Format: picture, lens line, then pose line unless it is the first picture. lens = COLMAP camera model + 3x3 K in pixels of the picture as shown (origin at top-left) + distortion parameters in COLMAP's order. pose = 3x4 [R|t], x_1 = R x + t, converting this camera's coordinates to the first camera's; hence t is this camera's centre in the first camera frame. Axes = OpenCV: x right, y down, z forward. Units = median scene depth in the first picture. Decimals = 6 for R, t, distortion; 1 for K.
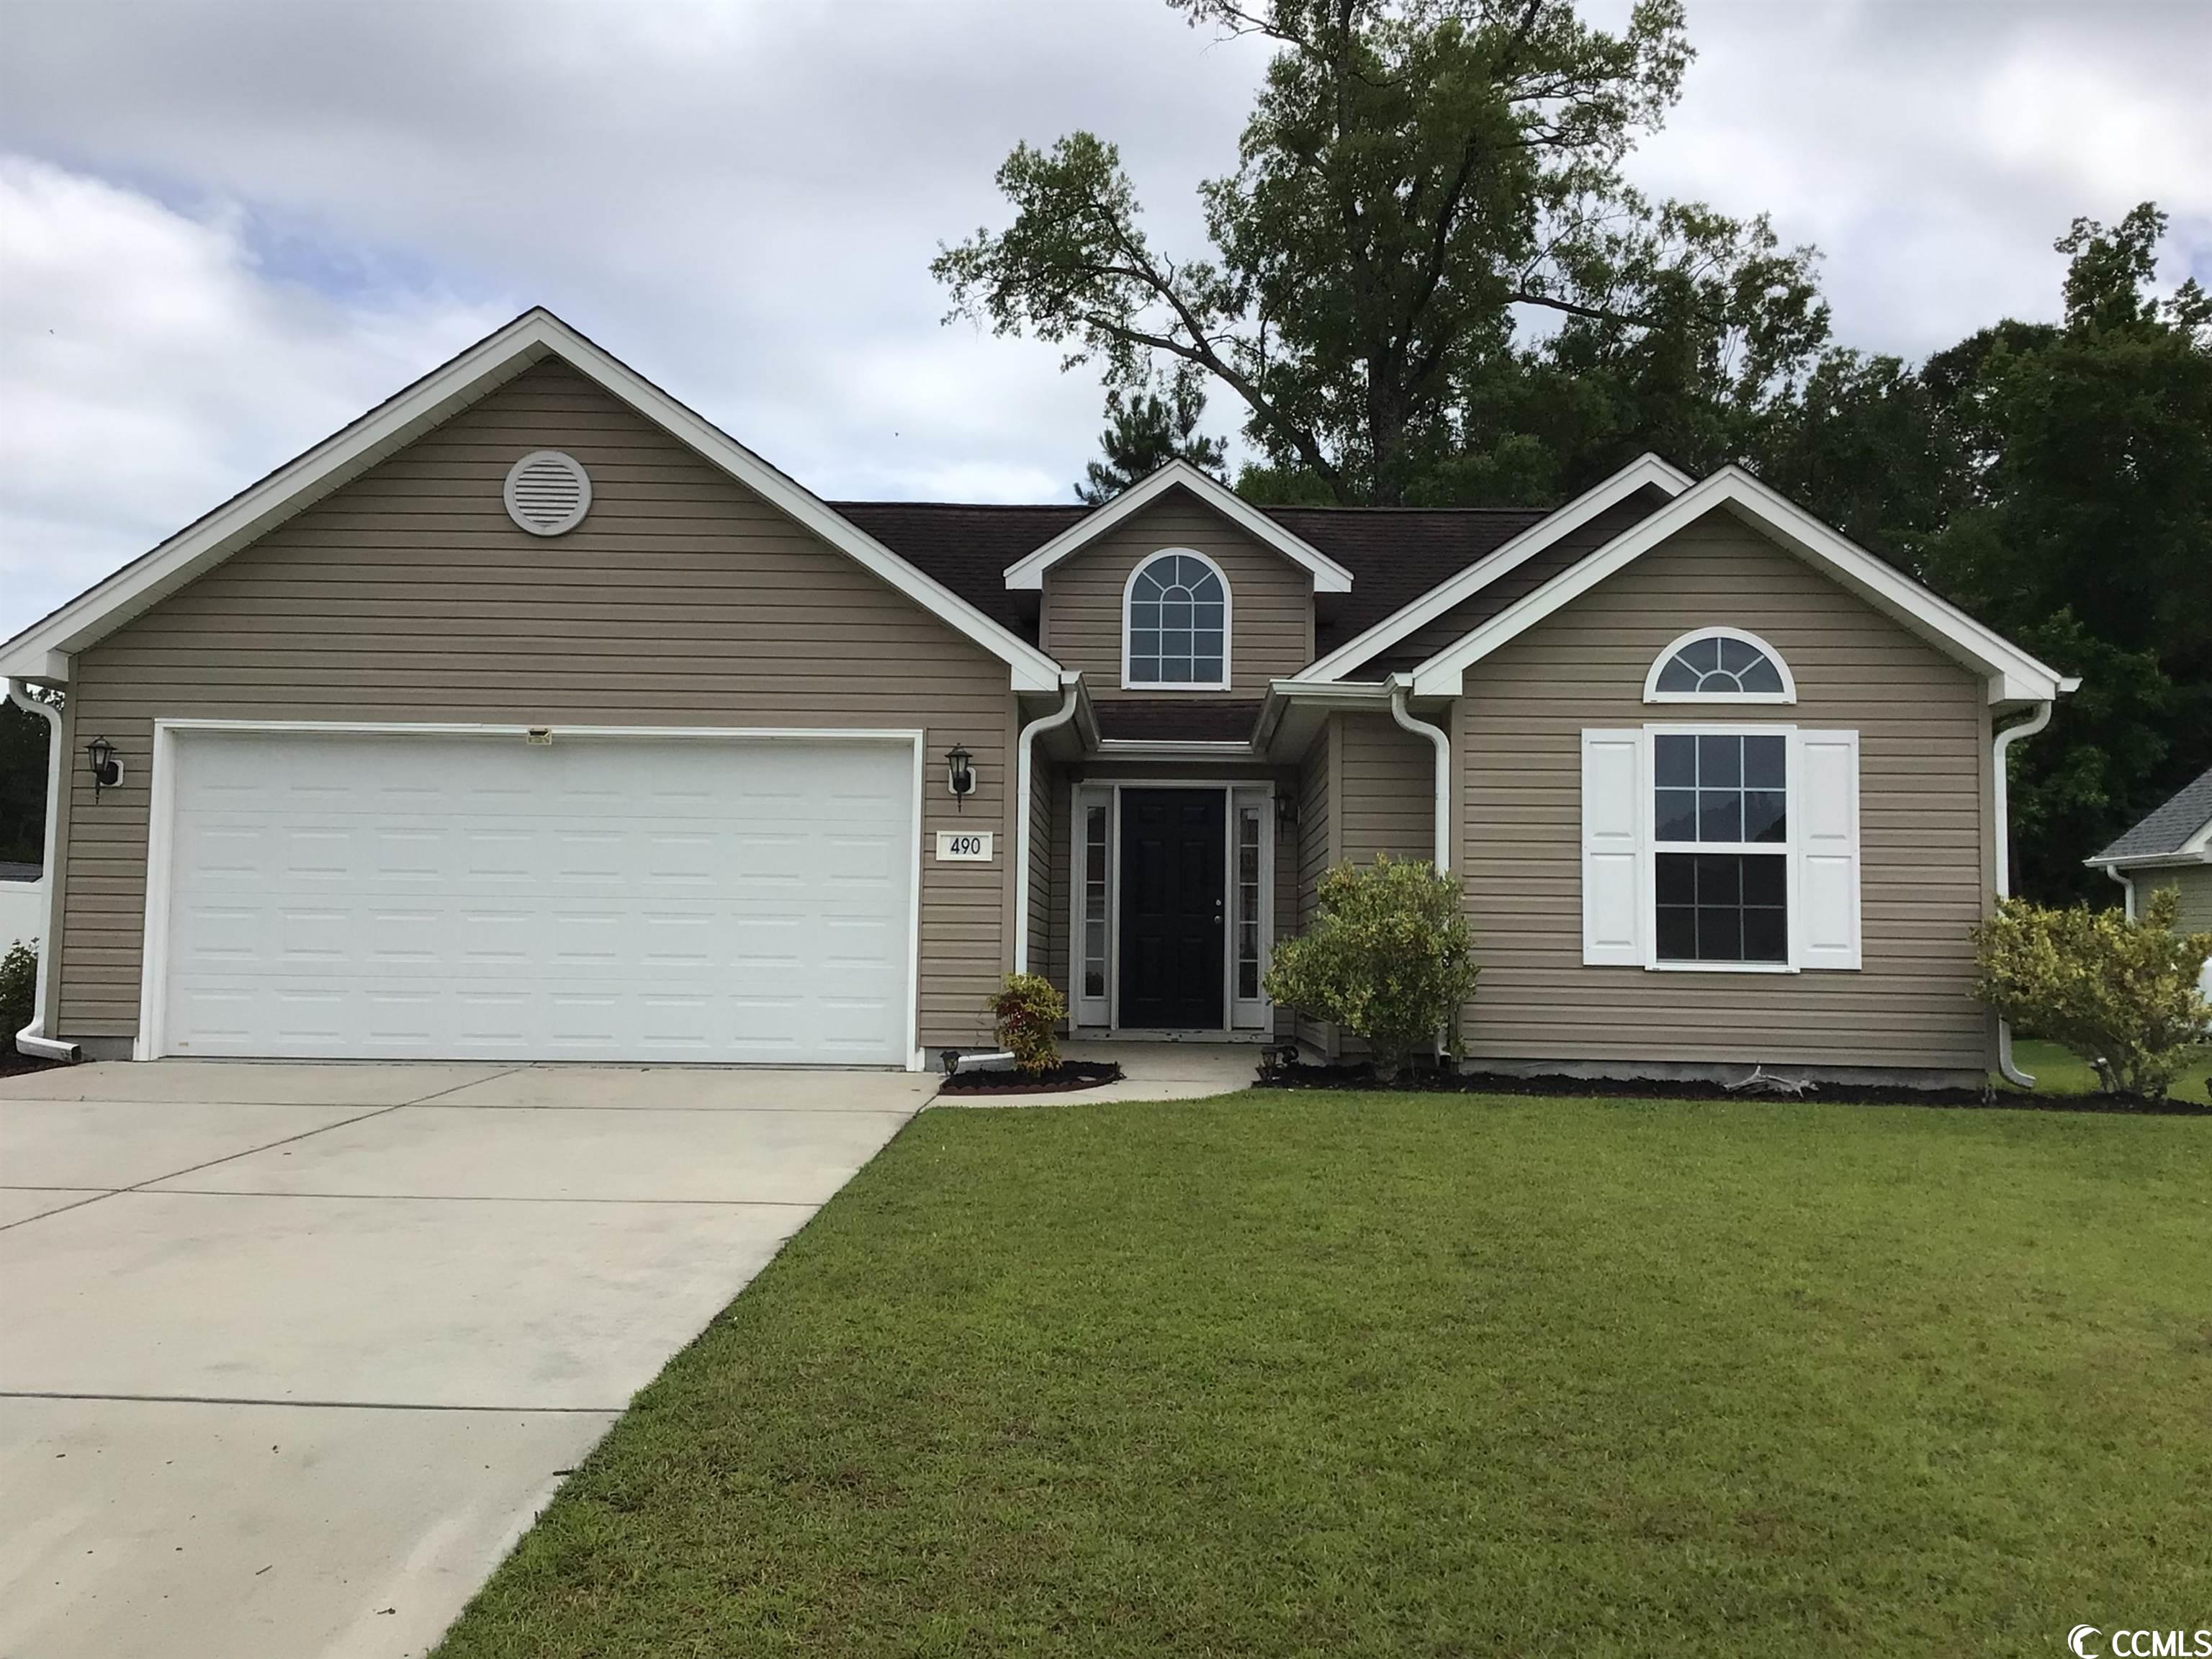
lens RADIAL K [[2102.5, 0, 1106.0], [0, 2102.5, 829.5], [0, 0, 1]] dist [0.067355, -0.339596]
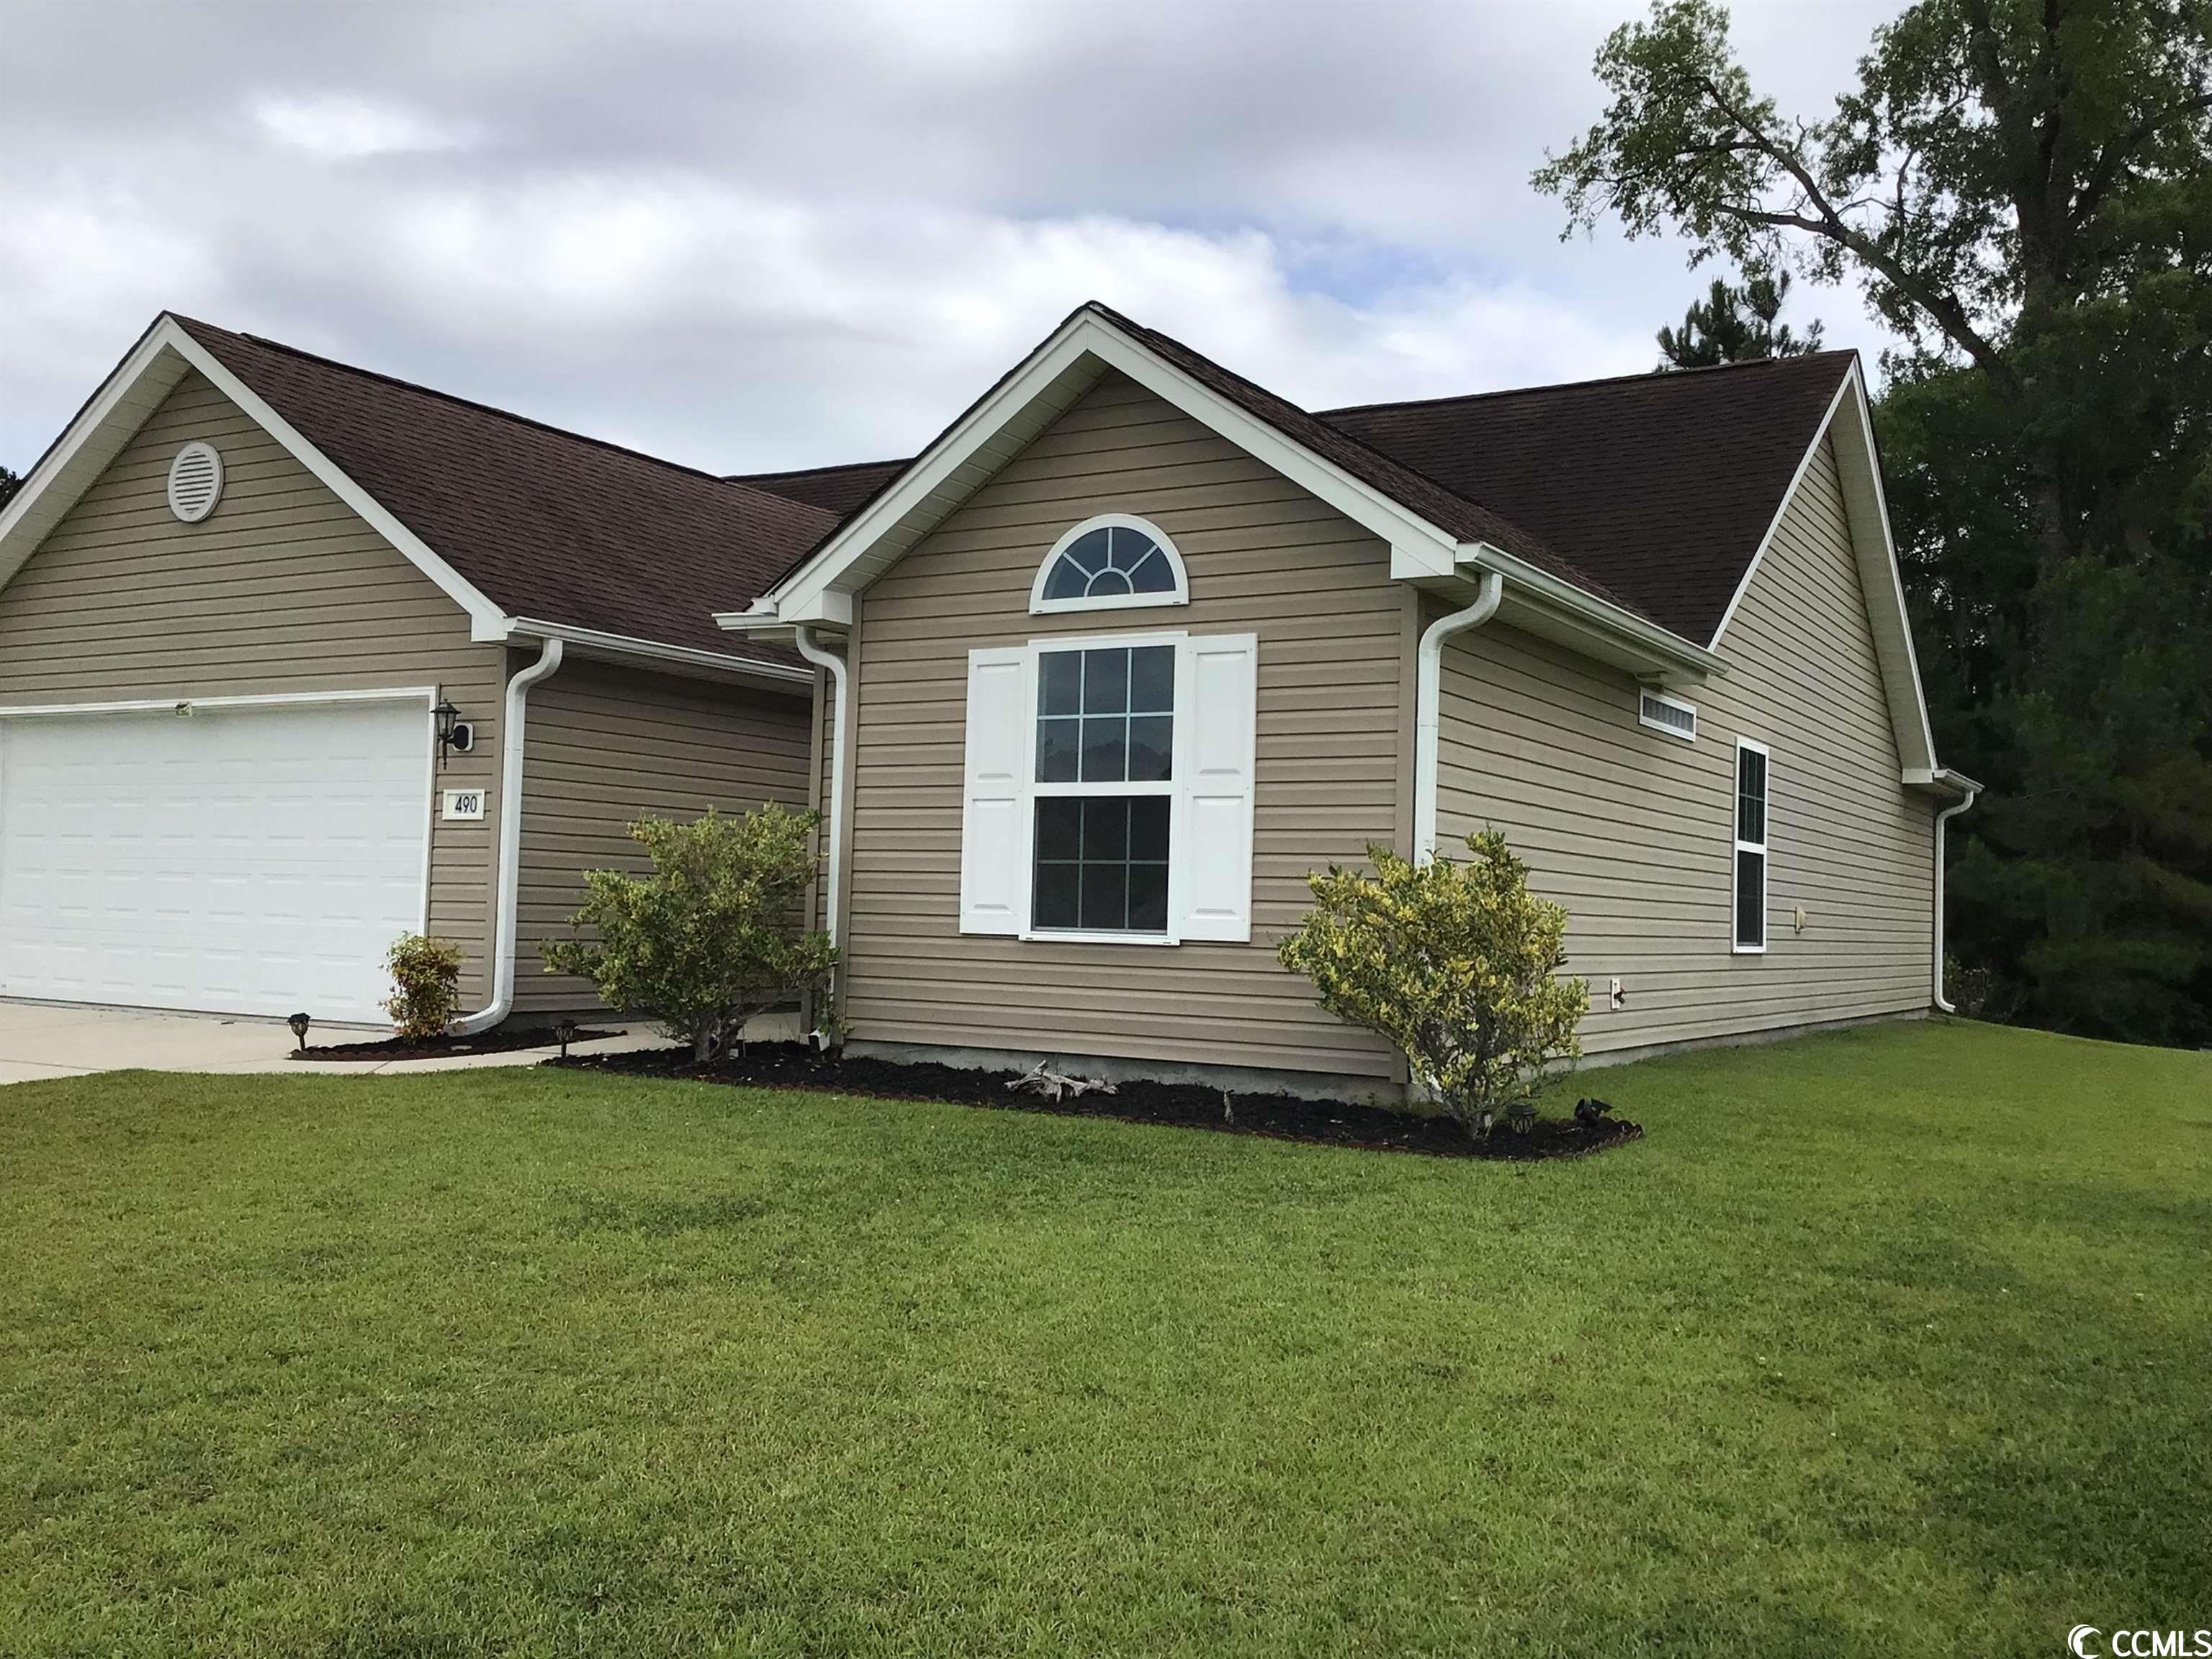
lens RADIAL K [[2102.5, 0, 1106.0], [0, 2102.5, 829.5], [0, 0, 1]] dist [0.067355, -0.339596]
pose [[0.876713, -0.013383, -0.480827, 0.675491], [0.023451, 0.999613, 0.014937, 0.012044], [0.480441, -0.024372, 0.876688, 0.295534]]
